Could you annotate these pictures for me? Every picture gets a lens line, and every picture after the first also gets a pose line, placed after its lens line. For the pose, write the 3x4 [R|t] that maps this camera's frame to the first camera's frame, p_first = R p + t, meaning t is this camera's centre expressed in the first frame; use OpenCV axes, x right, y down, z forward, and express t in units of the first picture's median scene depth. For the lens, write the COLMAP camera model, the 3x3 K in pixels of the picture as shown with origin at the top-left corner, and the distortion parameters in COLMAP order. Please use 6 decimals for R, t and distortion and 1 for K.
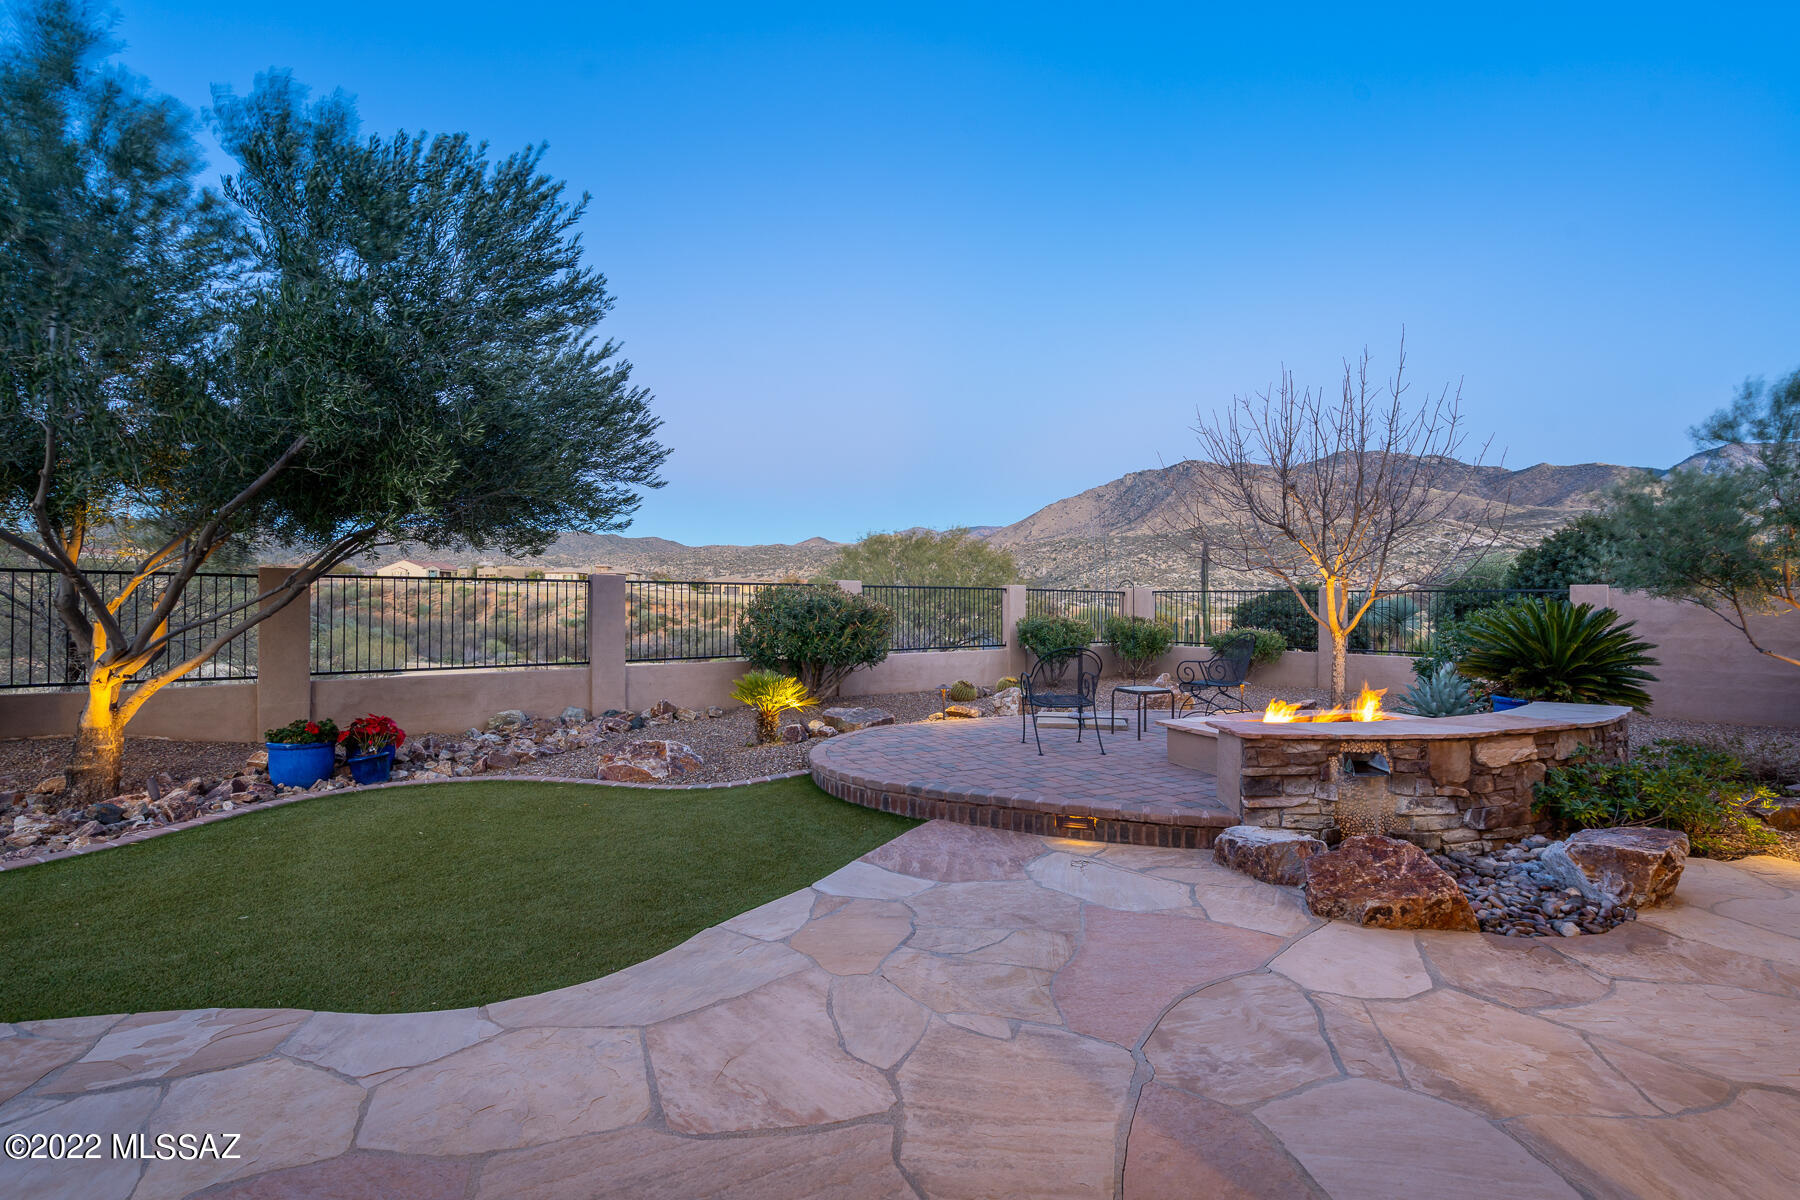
lens RADIAL K [[824.3, 0, 897.2], [0, 824.3, 599.3], [0, 0, 1]] dist [-0.004735, 0.001260]
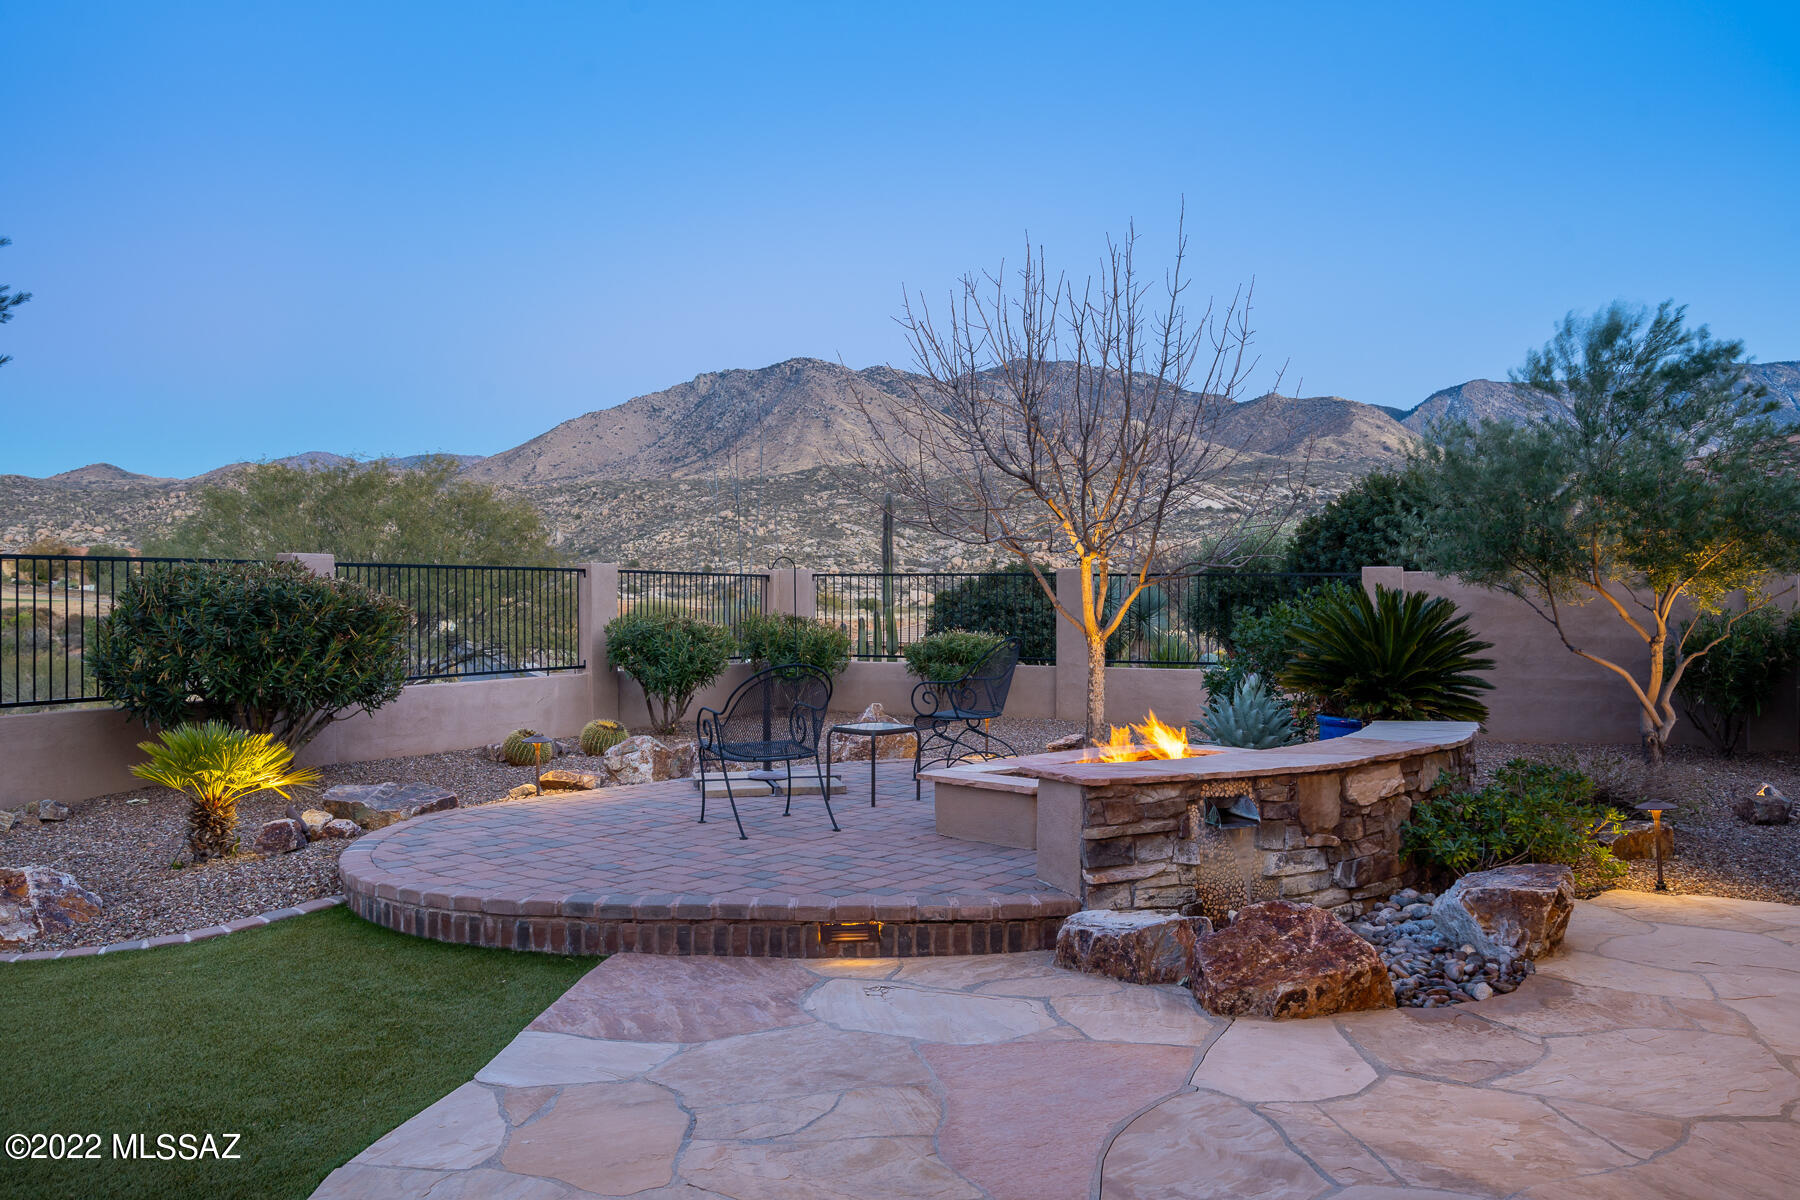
lens RADIAL K [[1441.0, 0, 902.9], [0, 1441.0, 600.6], [0, 0, 1]] dist [0.003602, -0.000905]
pose [[0.912646, -0.005777, 0.408711, -0.163784], [0.001847, 0.999948, 0.010011, -0.001192], [-0.408748, -0.008382, 0.912609, -0.039144]]
